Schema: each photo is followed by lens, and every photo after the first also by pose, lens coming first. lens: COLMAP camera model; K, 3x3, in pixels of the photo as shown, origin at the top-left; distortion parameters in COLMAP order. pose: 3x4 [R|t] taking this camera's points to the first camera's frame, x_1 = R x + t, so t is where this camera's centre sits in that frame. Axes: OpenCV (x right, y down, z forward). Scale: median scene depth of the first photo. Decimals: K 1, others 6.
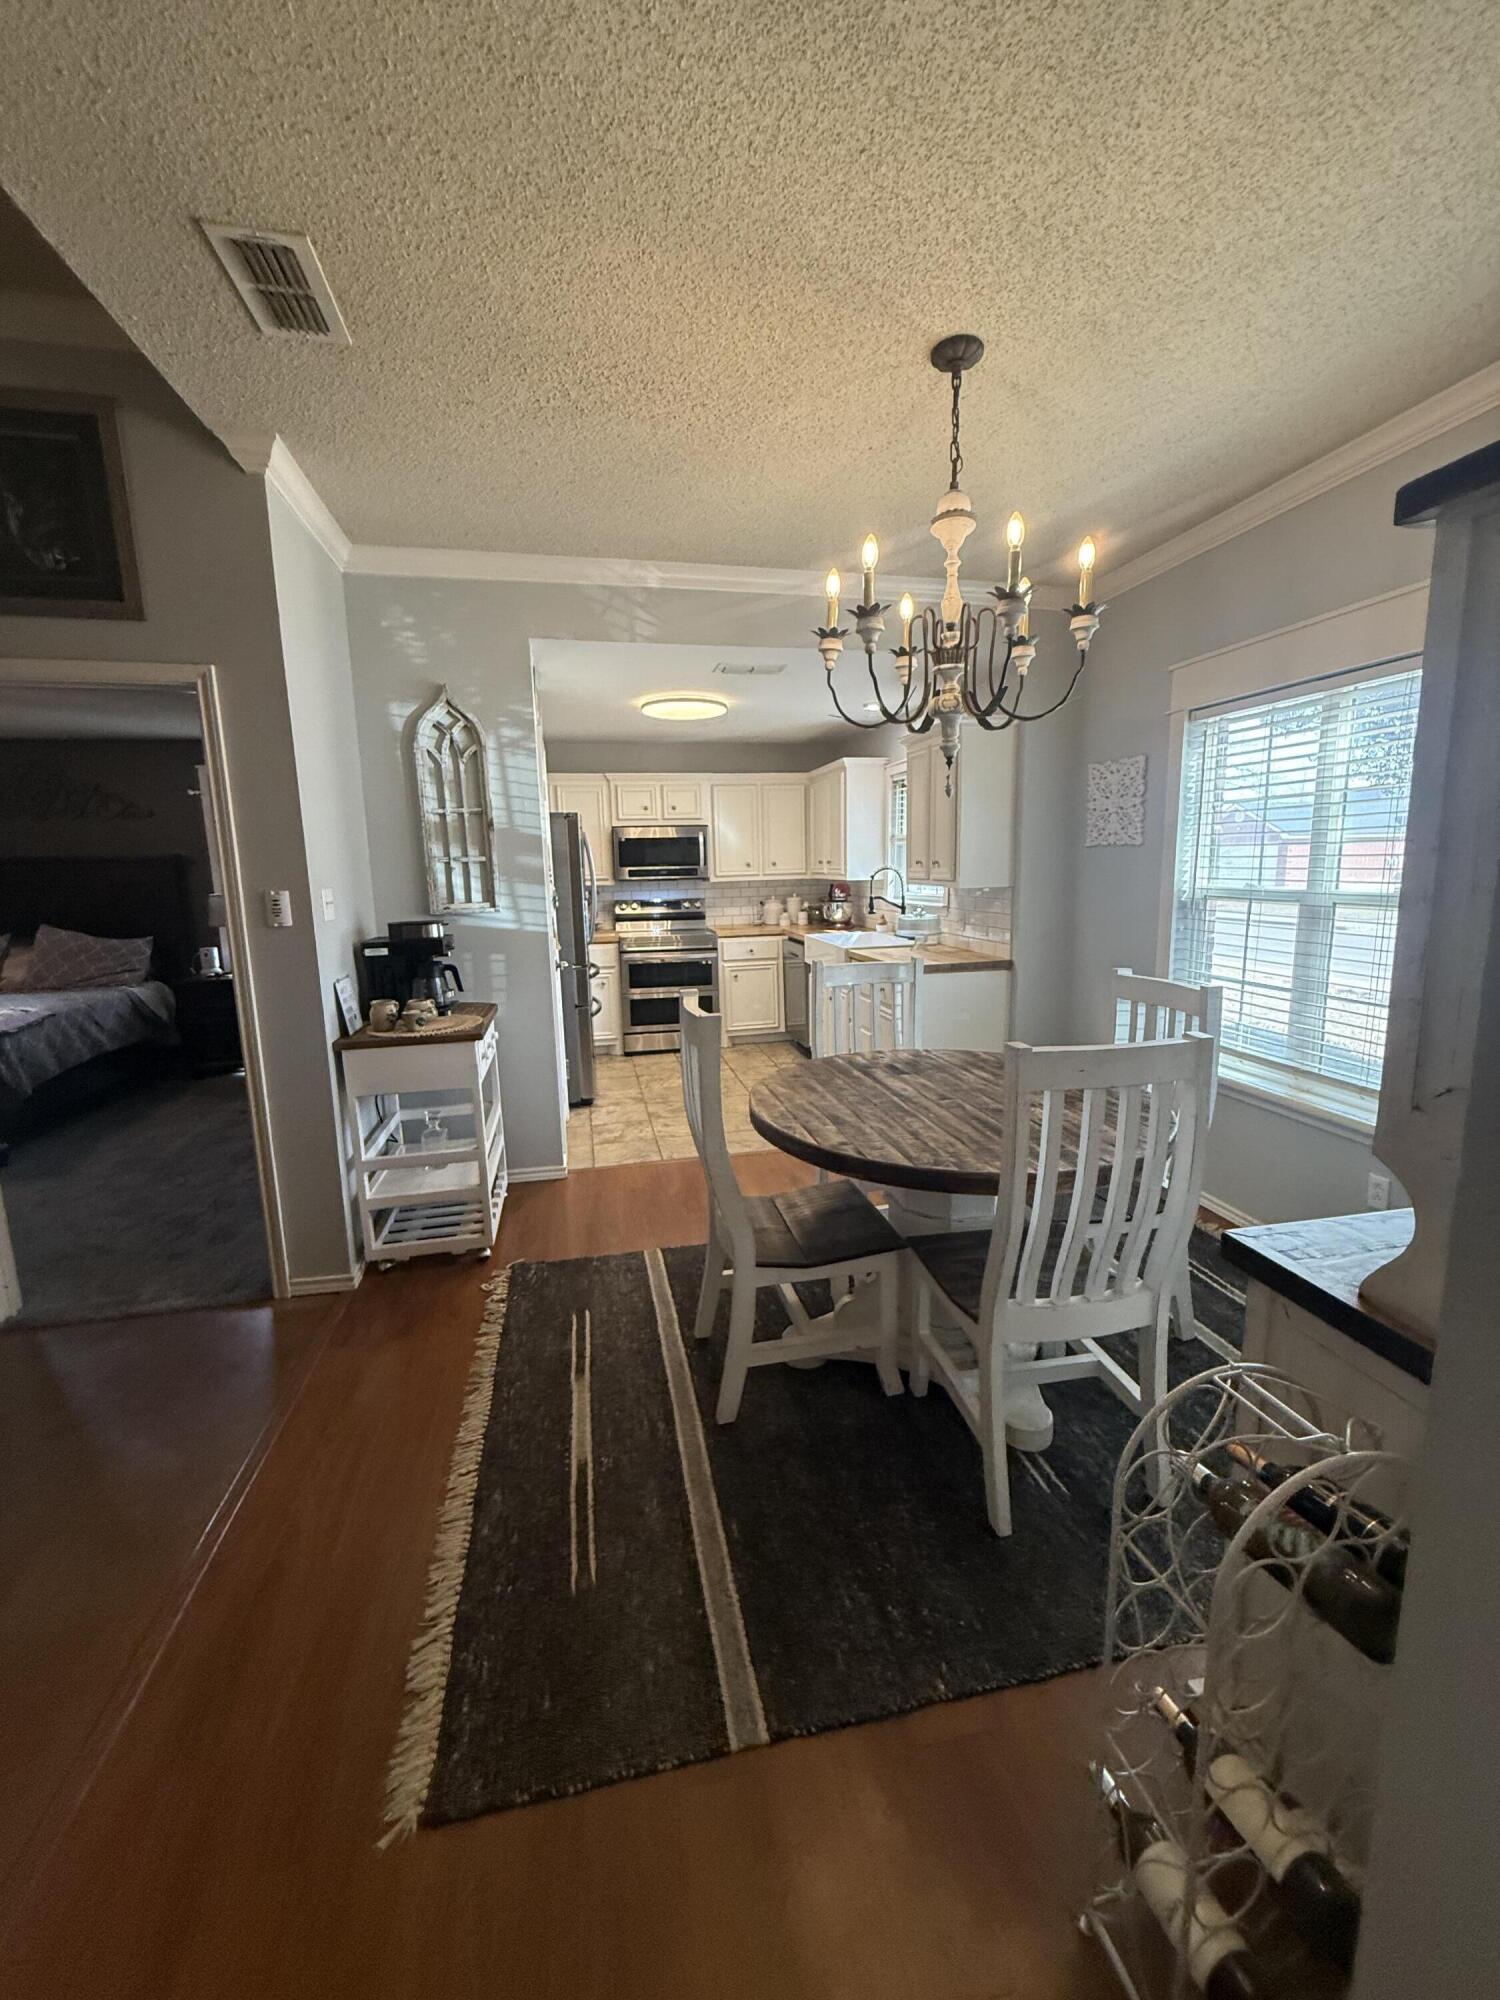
lens RADIAL K [[799.6, 0, 748.5], [0, 799.6, 993.2], [0, 0, 1]] dist [0.000823, -0.000209]
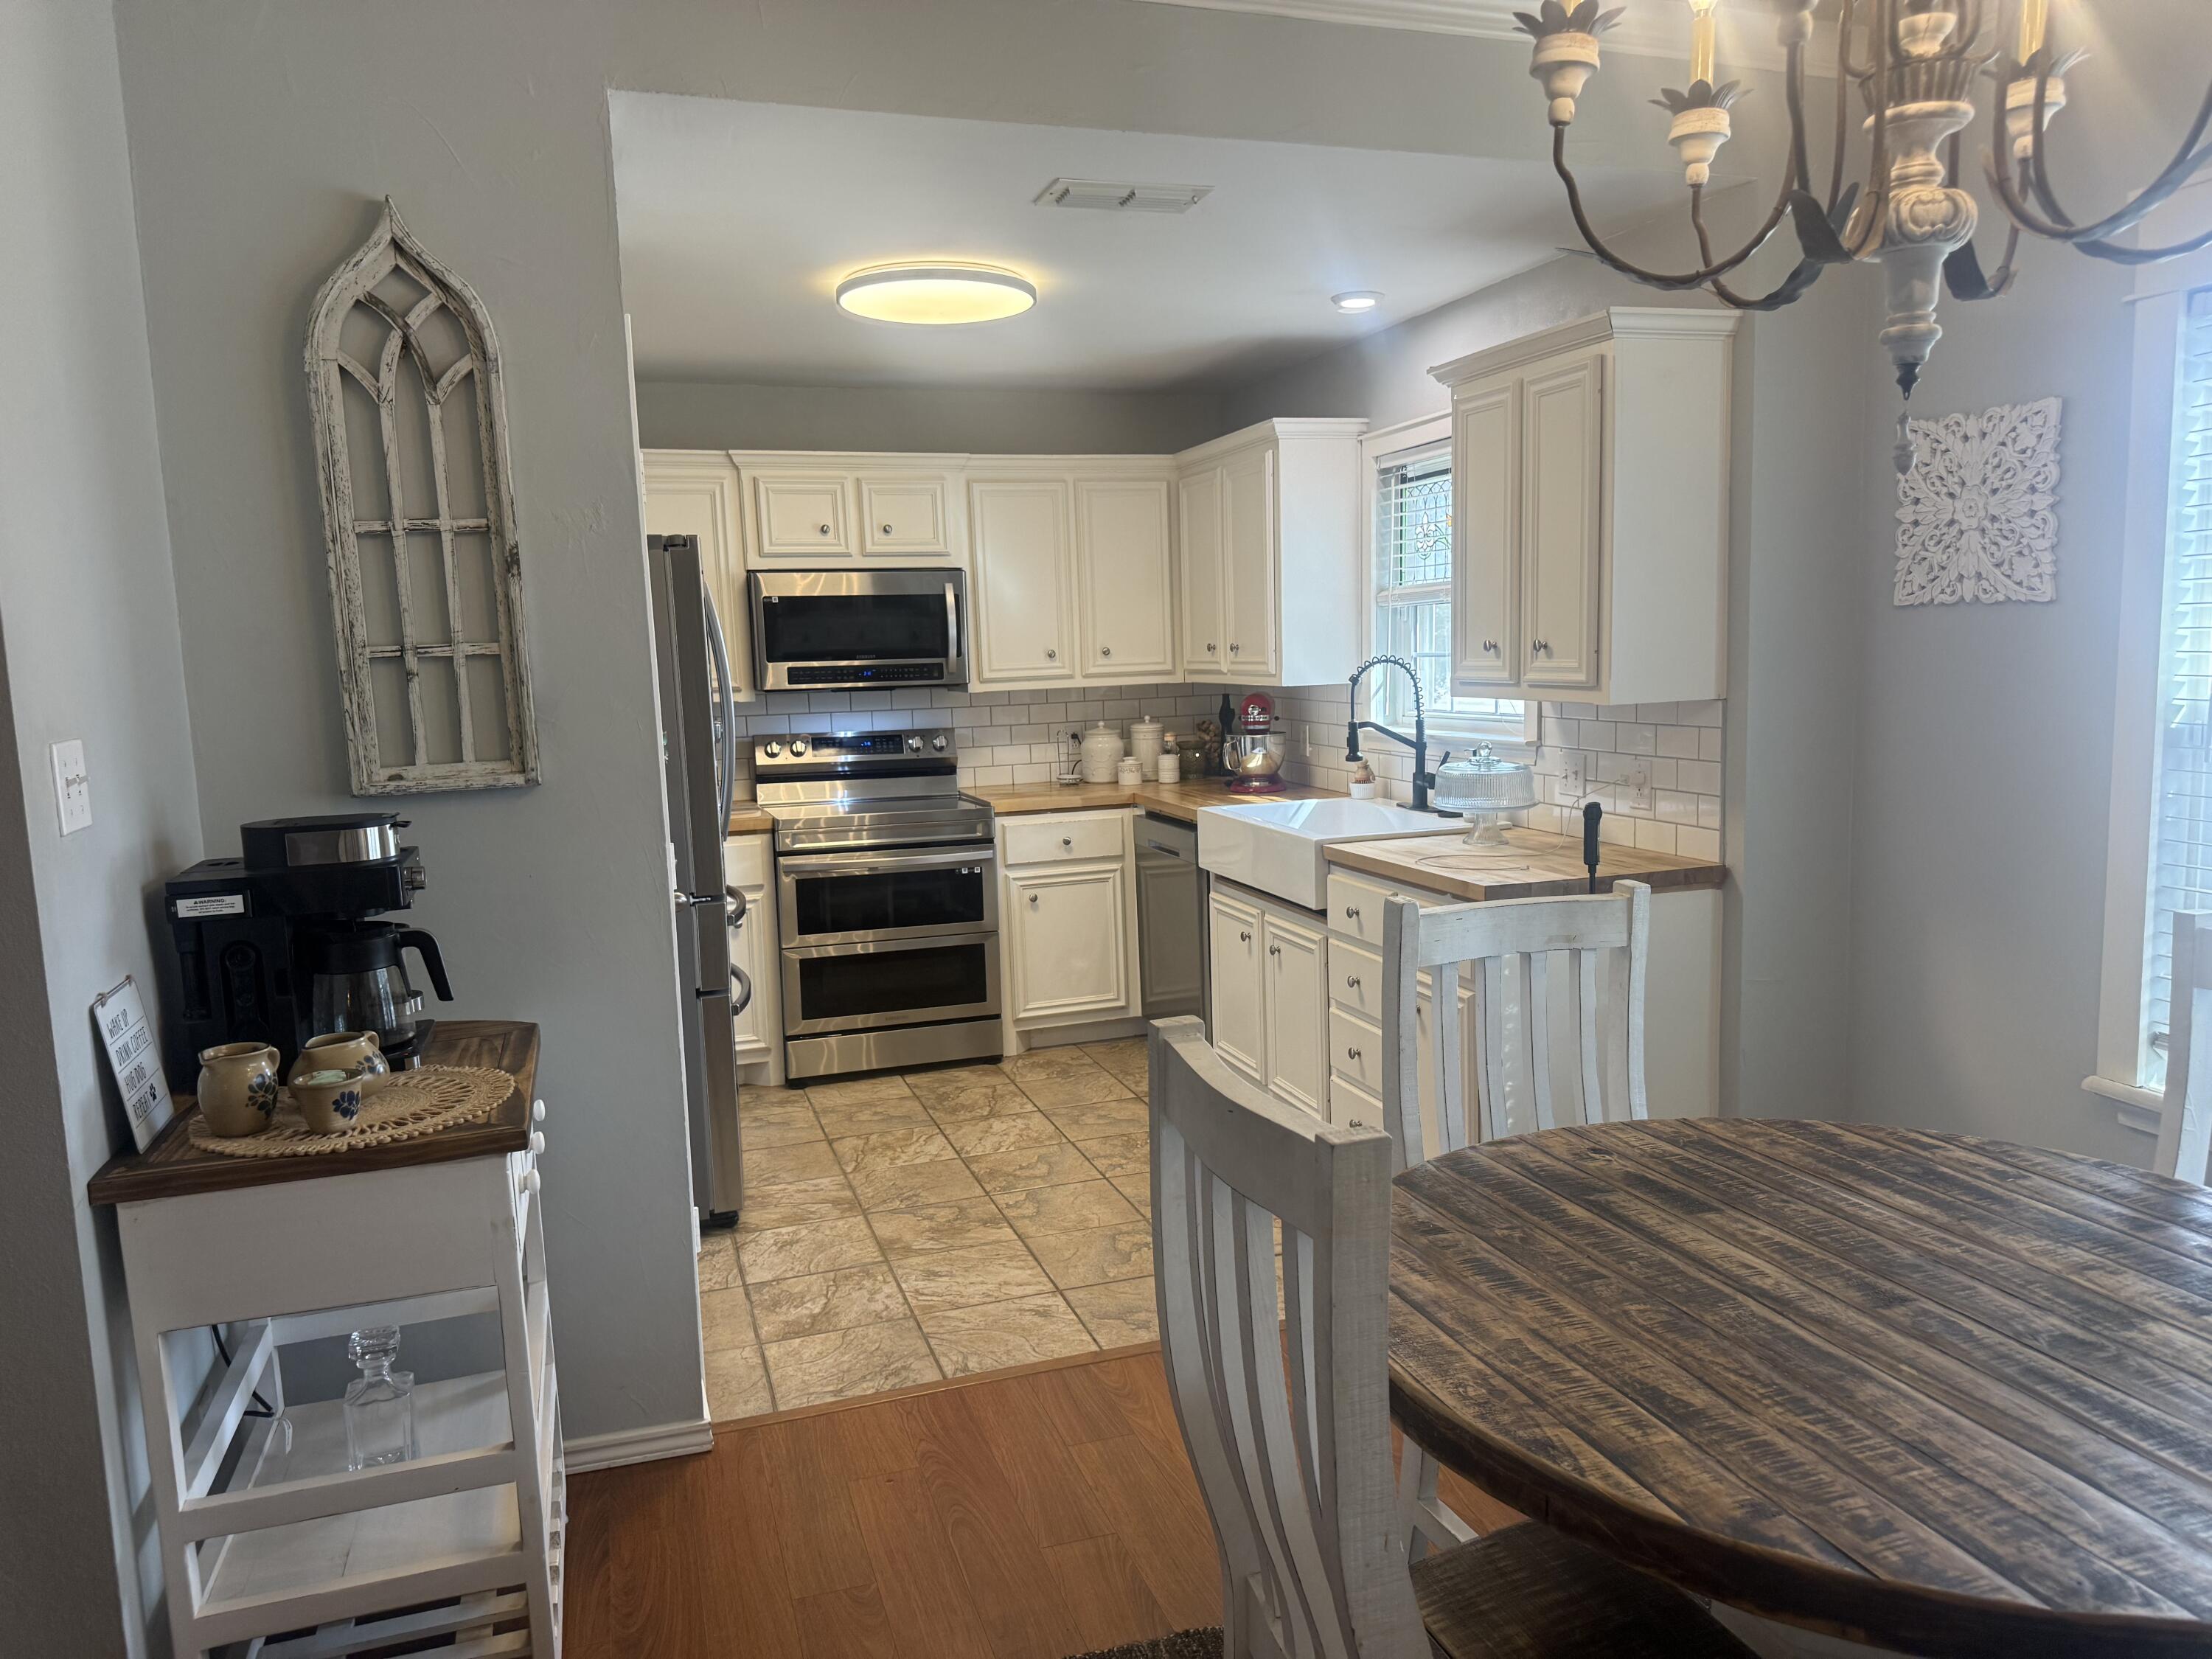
lens RADIAL K [[1557.6, 0, 1113.8], [0, 1557.6, 847.7], [0, 0, 1]] dist [0.056160, -0.073159]
pose [[0.993875, -0.023287, 0.108025, -0.087264], [0.026723, 0.999178, -0.030469, -0.030015], [-0.107227, 0.033169, 0.993681, 0.158461]]
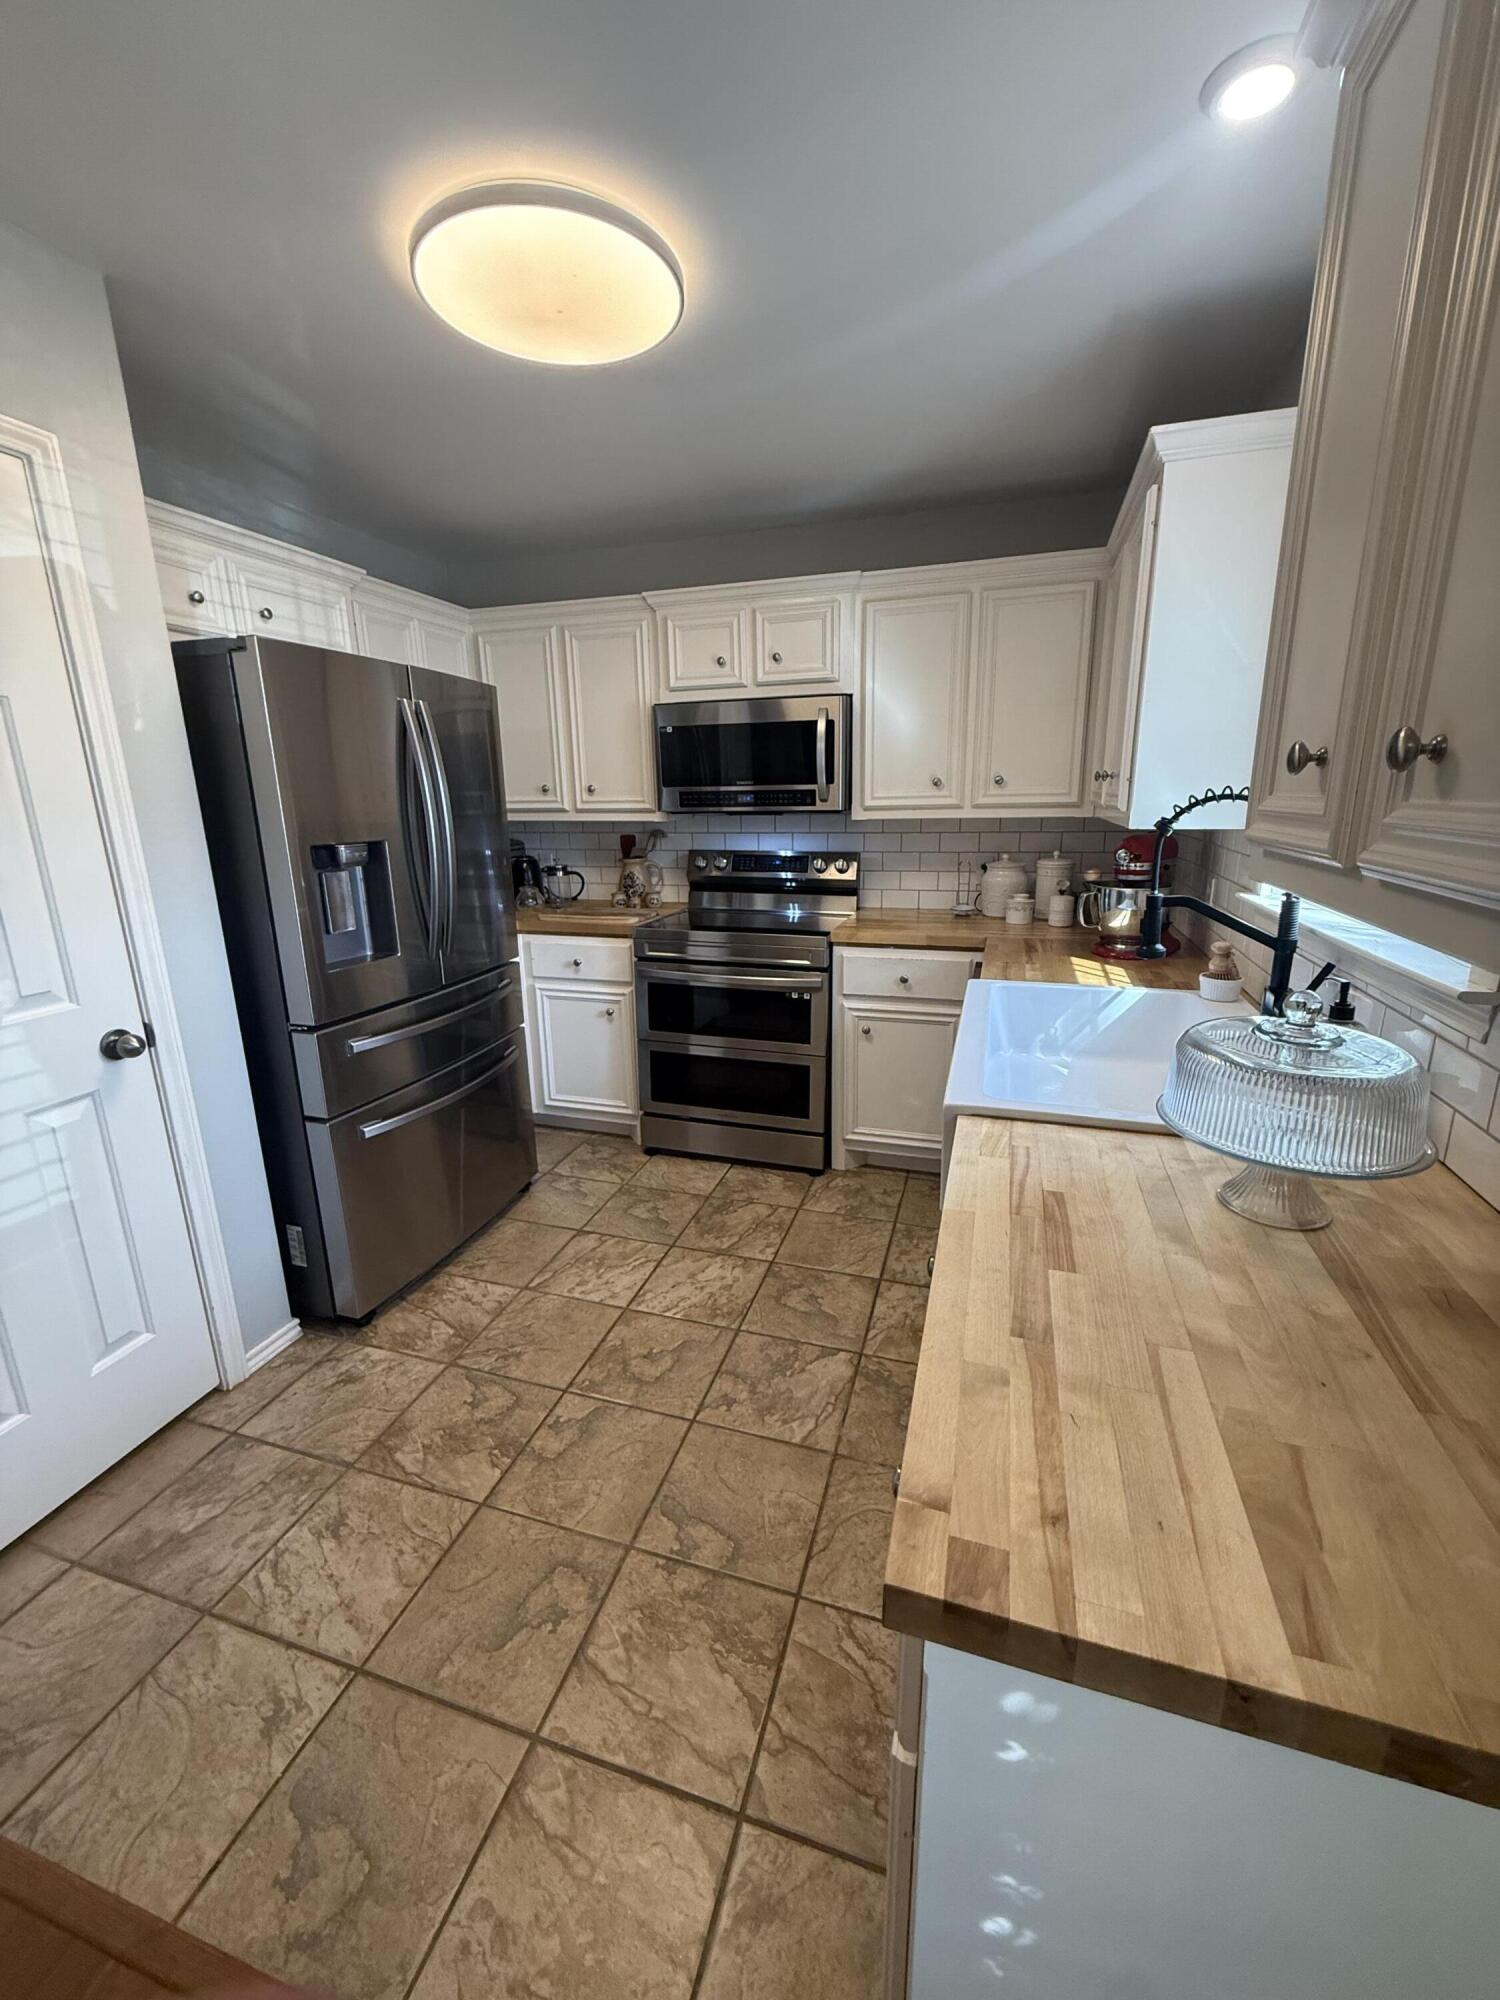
lens RADIAL K [[799.6, 0, 748.5], [0, 799.6, 993.2], [0, 0, 1]] dist [0.000823, -0.000209]
pose [[0.867005, 0.129575, -0.481158, 0.189387], [-0.083420, 0.989715, 0.116213, -0.120371], [0.491268, -0.060619, 0.868897, 0.764053]]
